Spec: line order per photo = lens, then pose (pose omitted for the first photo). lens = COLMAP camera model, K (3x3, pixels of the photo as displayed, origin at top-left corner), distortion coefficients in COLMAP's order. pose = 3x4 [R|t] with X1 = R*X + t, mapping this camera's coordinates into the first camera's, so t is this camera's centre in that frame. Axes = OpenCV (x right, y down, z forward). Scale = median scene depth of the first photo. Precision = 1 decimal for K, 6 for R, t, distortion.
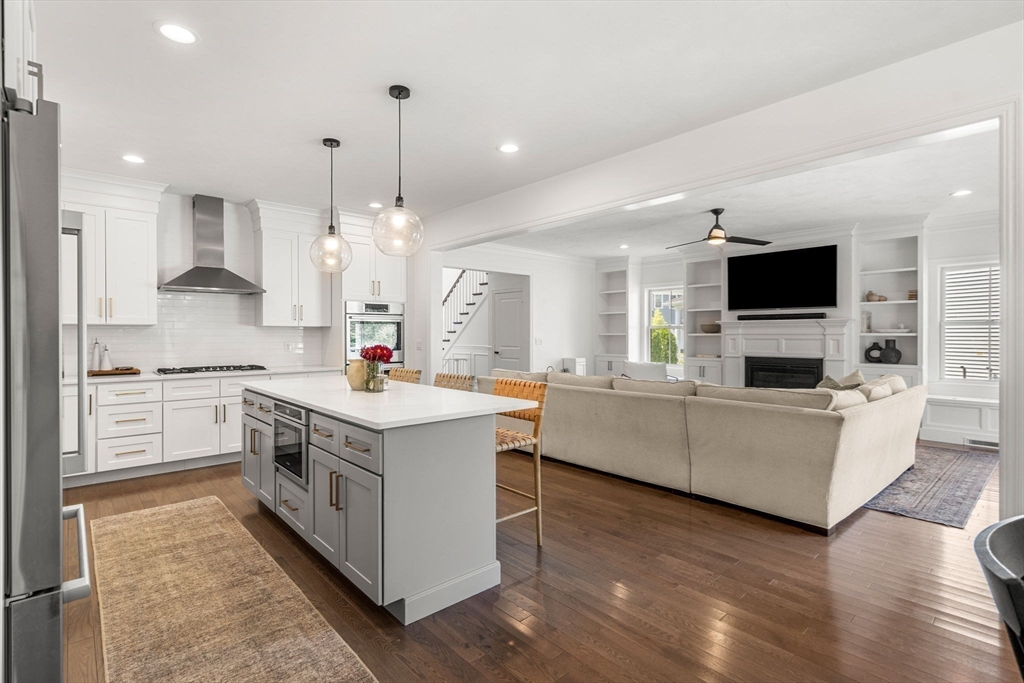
lens RADIAL K [[481.1, 0, 512.0], [0, 481.1, 341.5], [0, 0, 1]] dist [-0.004874, -0.000183]
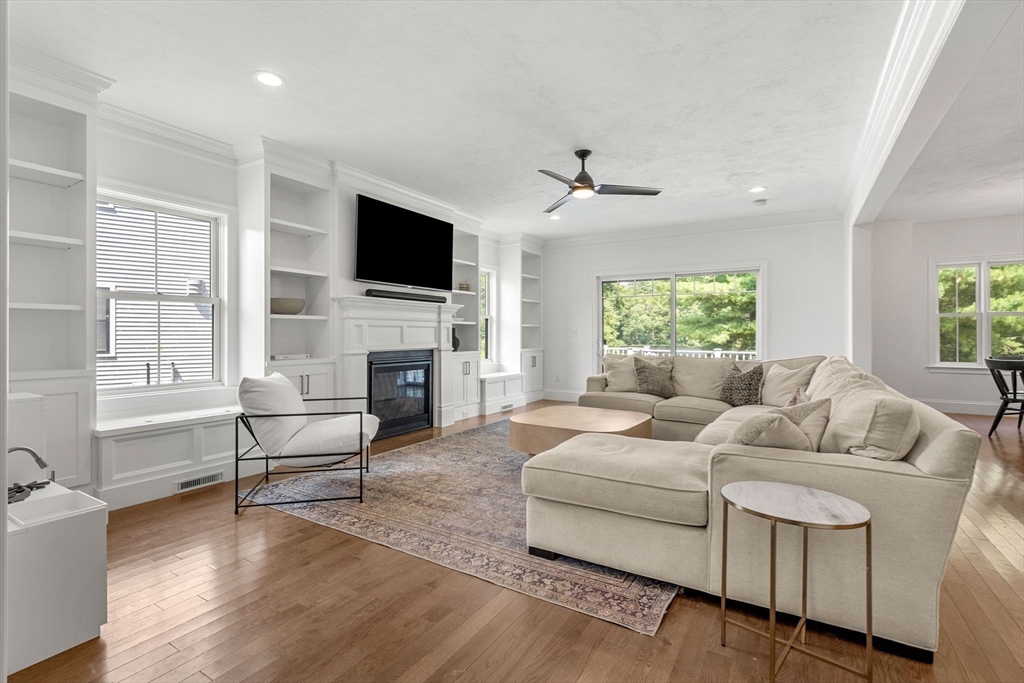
lens RADIAL K [[481.1, 0, 512.0], [0, 481.1, 341.5], [0, 0, 1]] dist [-0.004874, -0.000183]
pose [[-0.291801, -0.012735, 0.956394, -0.208976], [0.012532, 0.999775, 0.017136, 0.007736], [-0.956397, 0.016986, -0.291576, 1.059436]]
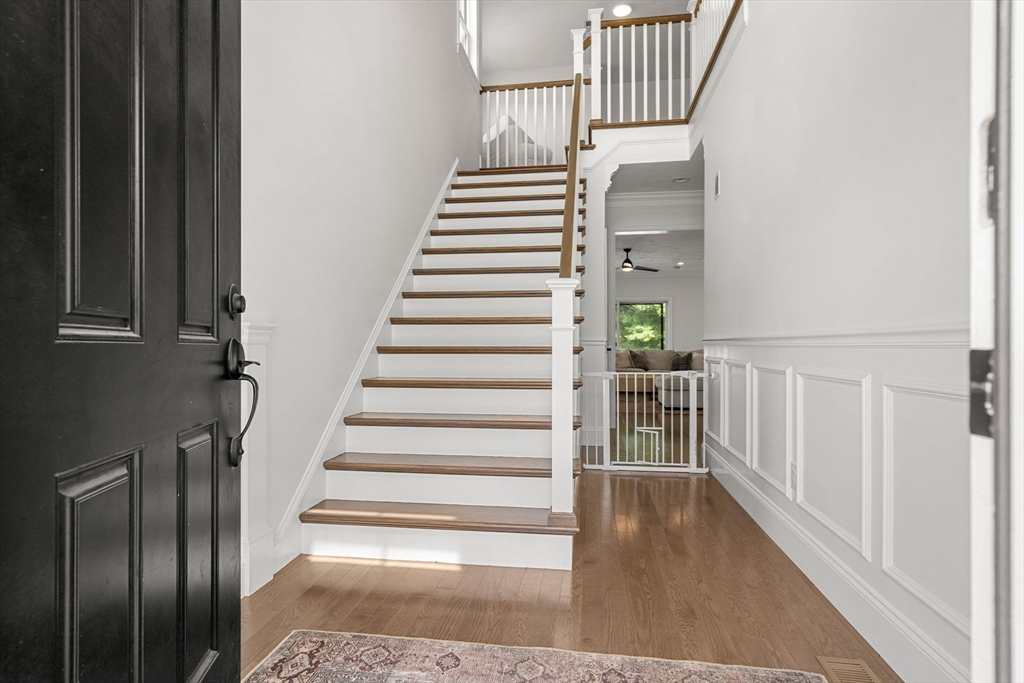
lens RADIAL K [[481.1, 0, 512.0], [0, 481.1, 341.5], [0, 0, 1]] dist [-0.004874, -0.000183]
pose [[-0.616810, 0.007446, 0.787077, -0.446885], [0.011734, 0.999931, -0.000265, 0.018213], [-0.787025, 0.009072, -0.616855, 1.791106]]
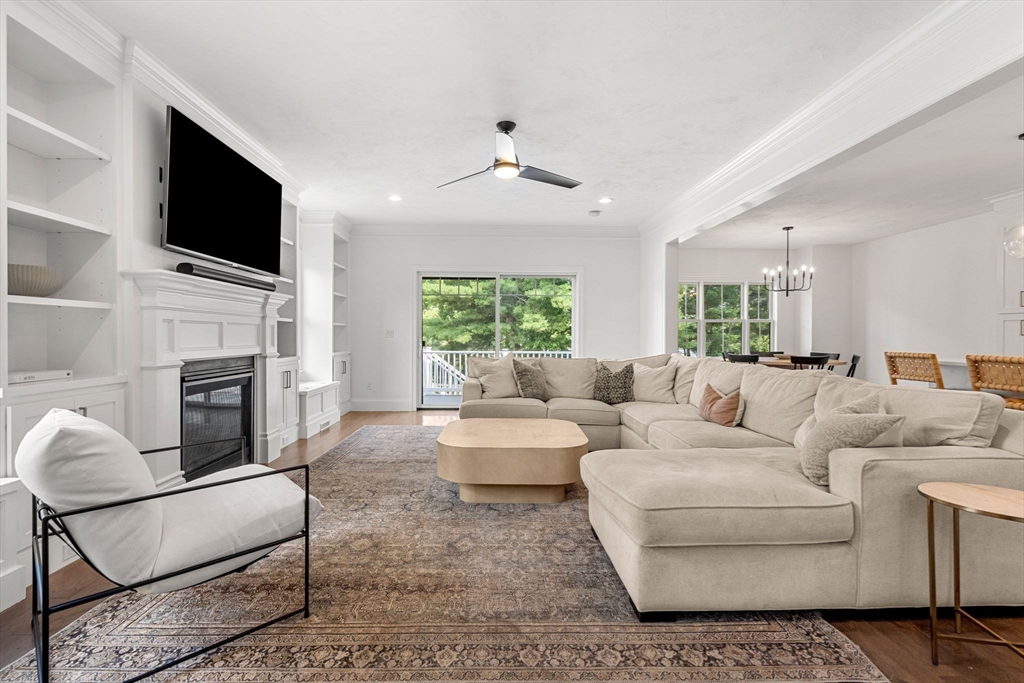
lens RADIAL K [[478.1, 0, 507.6], [0, 478.1, 343.8], [0, 0, 1]] dist [-0.001935, -0.000045]
pose [[-0.765998, -0.011717, 0.642737, 0.005103], [0.007131, 0.999617, 0.026722, 0.005562], [-0.642804, 0.025053, -0.765621, 1.194544]]
